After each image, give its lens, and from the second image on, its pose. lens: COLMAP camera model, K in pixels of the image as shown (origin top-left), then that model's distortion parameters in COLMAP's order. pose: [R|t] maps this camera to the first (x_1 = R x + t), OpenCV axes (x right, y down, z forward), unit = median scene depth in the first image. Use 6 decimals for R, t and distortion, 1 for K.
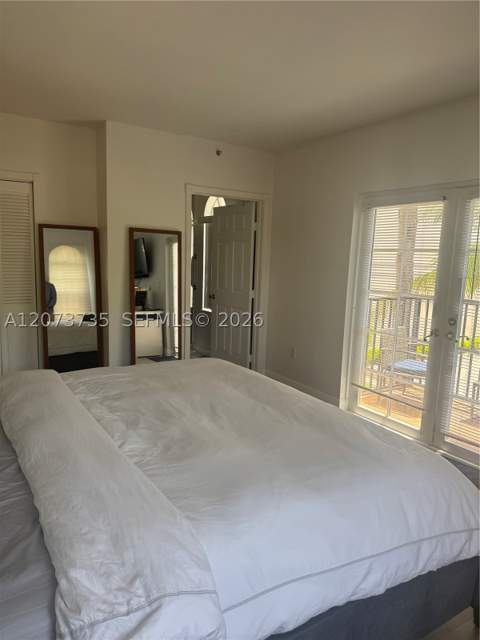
lens RADIAL K [[446.1, 0, 236.8], [0, 446.1, 321.6], [0, 0, 1]] dist [-0.080822, -0.000506]
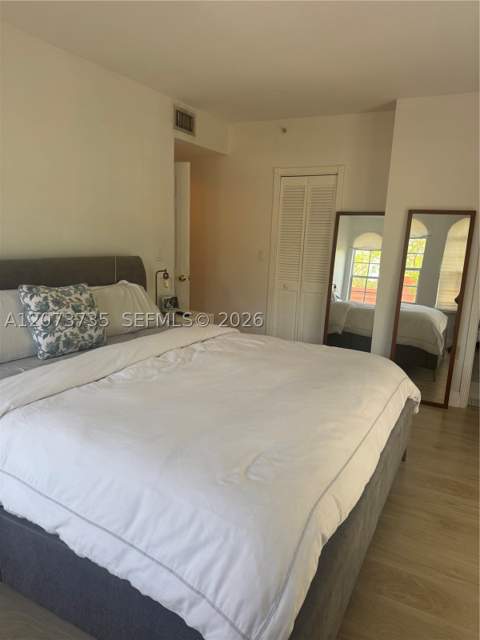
lens RADIAL K [[446.1, 0, 236.8], [0, 446.1, 321.6], [0, 0, 1]] dist [-0.080822, -0.000506]
pose [[0.523994, 0.119002, -0.843367, 0.375291], [-0.115758, 0.990954, 0.067905, 0.000886], [0.843819, 0.062045, 0.533030, 0.221714]]
